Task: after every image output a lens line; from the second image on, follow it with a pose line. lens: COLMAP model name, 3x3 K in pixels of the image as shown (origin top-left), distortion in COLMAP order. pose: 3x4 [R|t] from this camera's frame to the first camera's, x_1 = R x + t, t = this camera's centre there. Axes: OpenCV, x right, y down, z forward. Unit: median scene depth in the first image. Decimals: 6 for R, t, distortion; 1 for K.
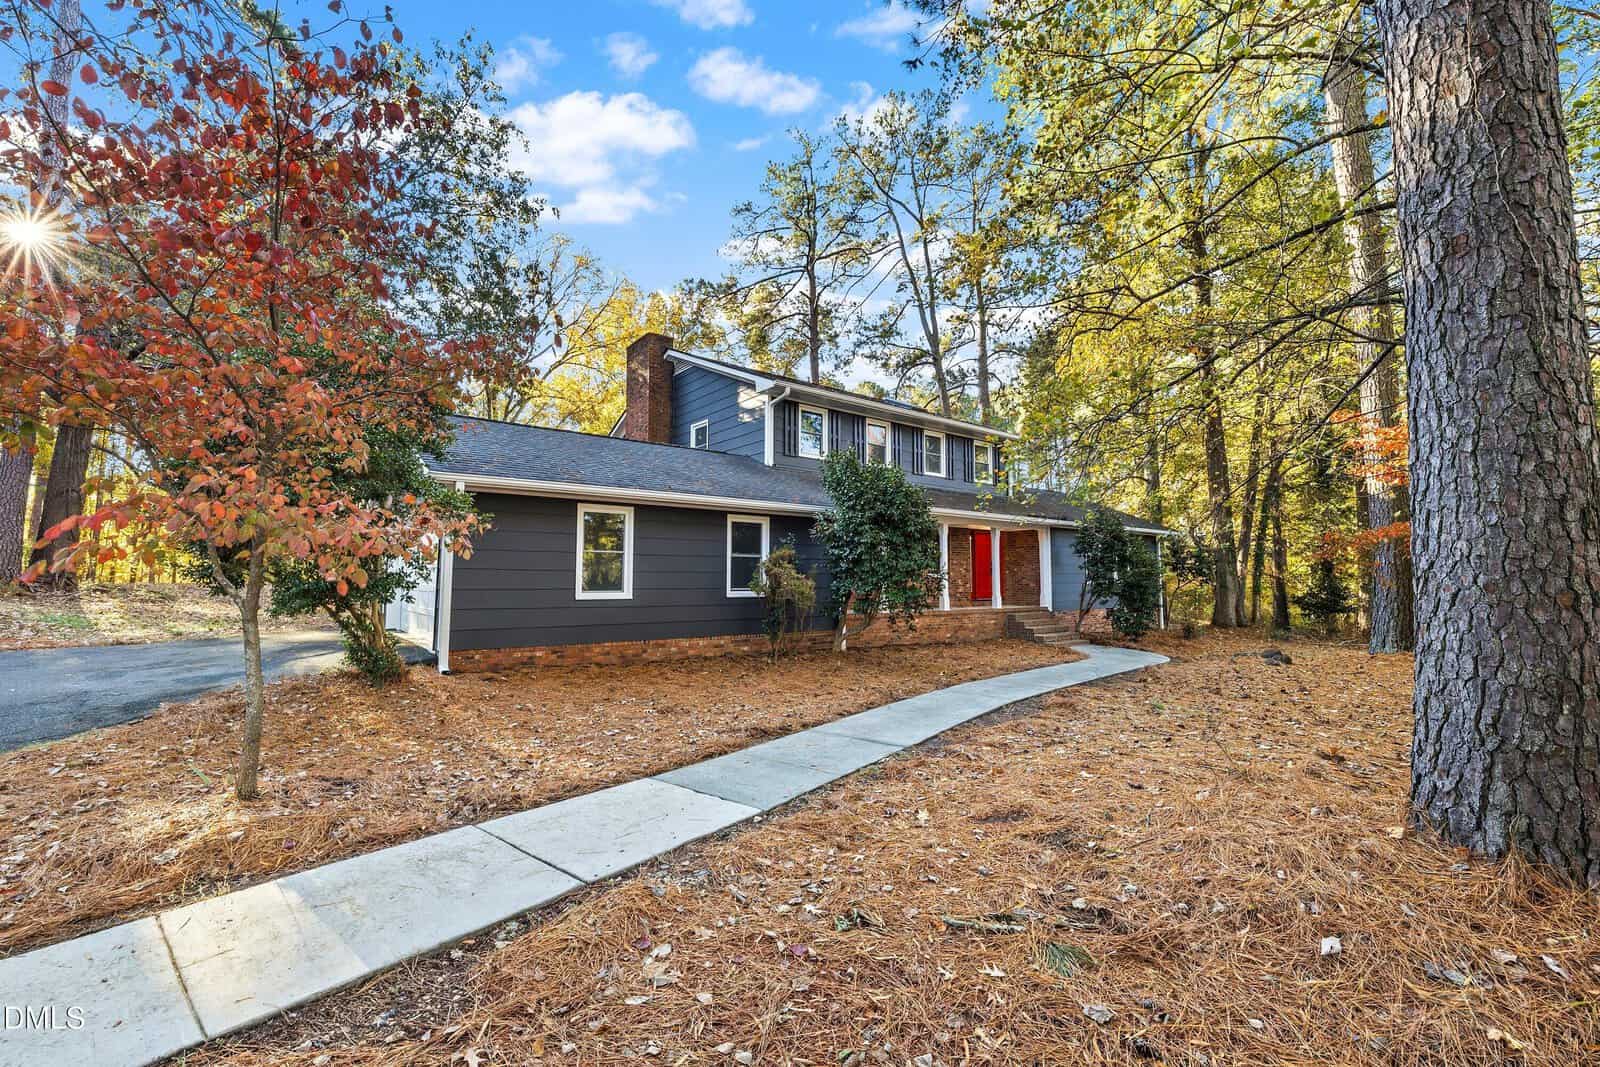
lens RADIAL K [[670.1, 0, 800.9], [0, 670.1, 540.8], [0, 0, 1]] dist [-0.000009, 0.000303]
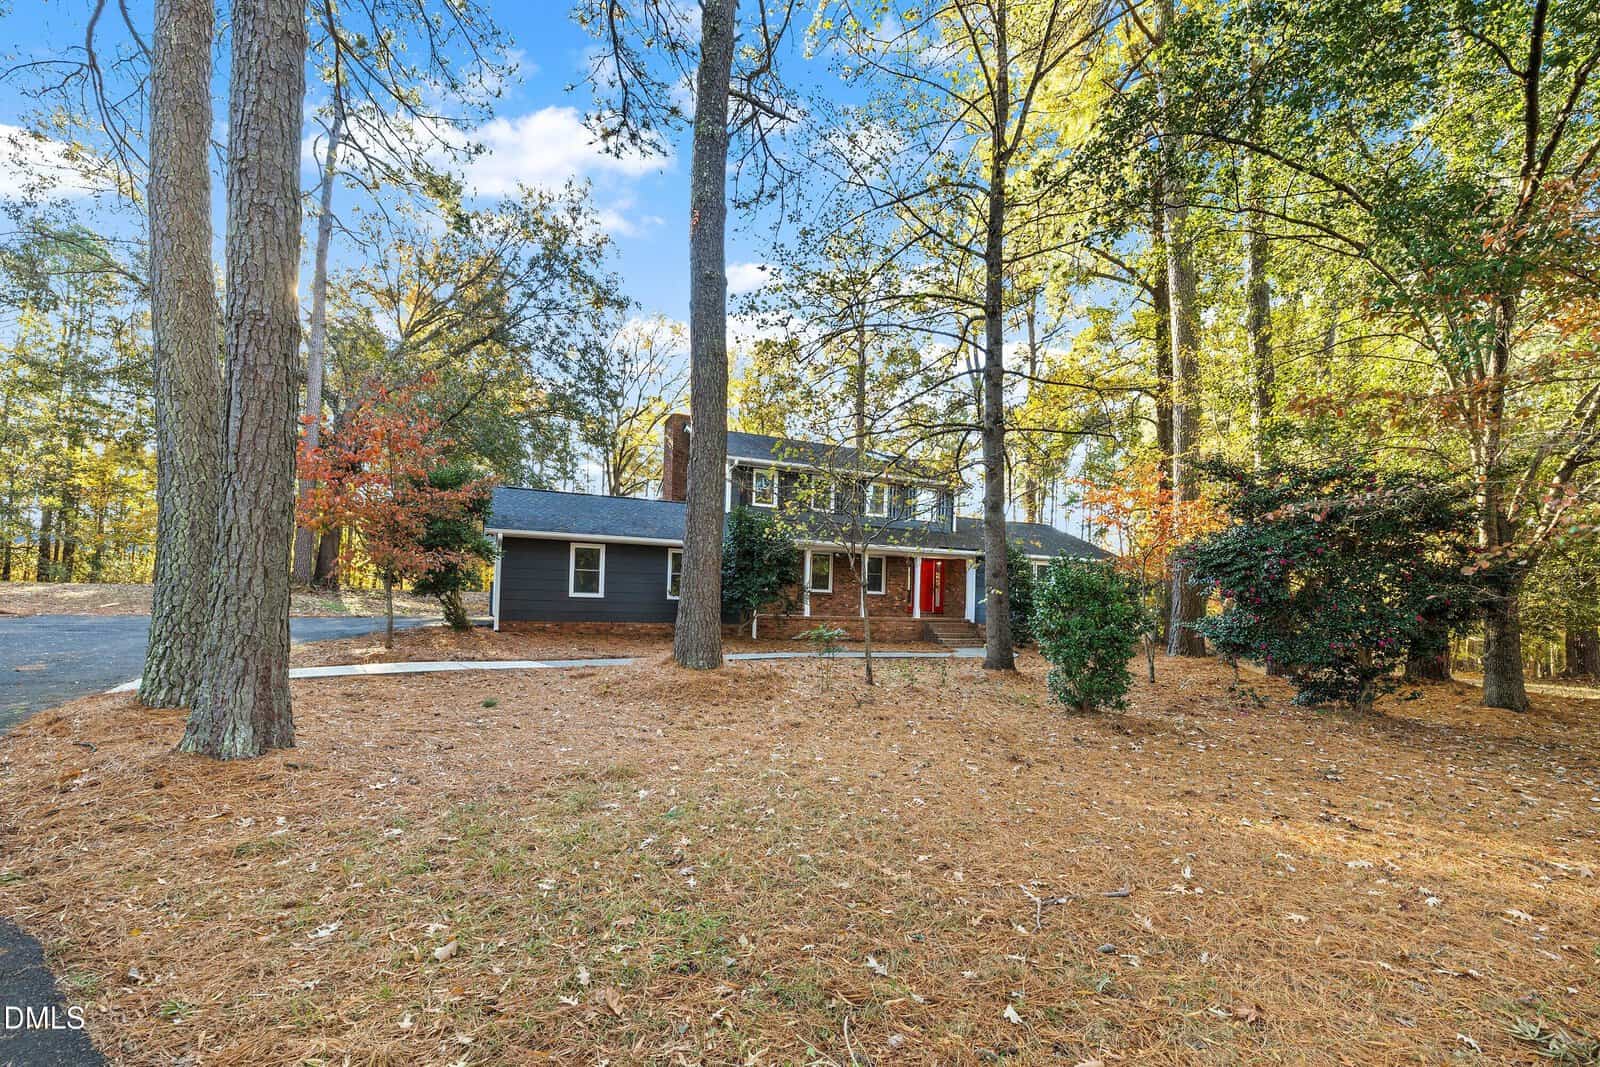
lens RADIAL K [[695.7, 0, 804.6], [0, 695.7, 582.3], [0, 0, 1]] dist [0.000833, 0.000122]
pose [[0.973632, 0.021251, -0.227131, 0.649996], [-0.013820, 0.999318, 0.034256, -0.021005], [0.227704, -0.030213, 0.973262, -0.616042]]
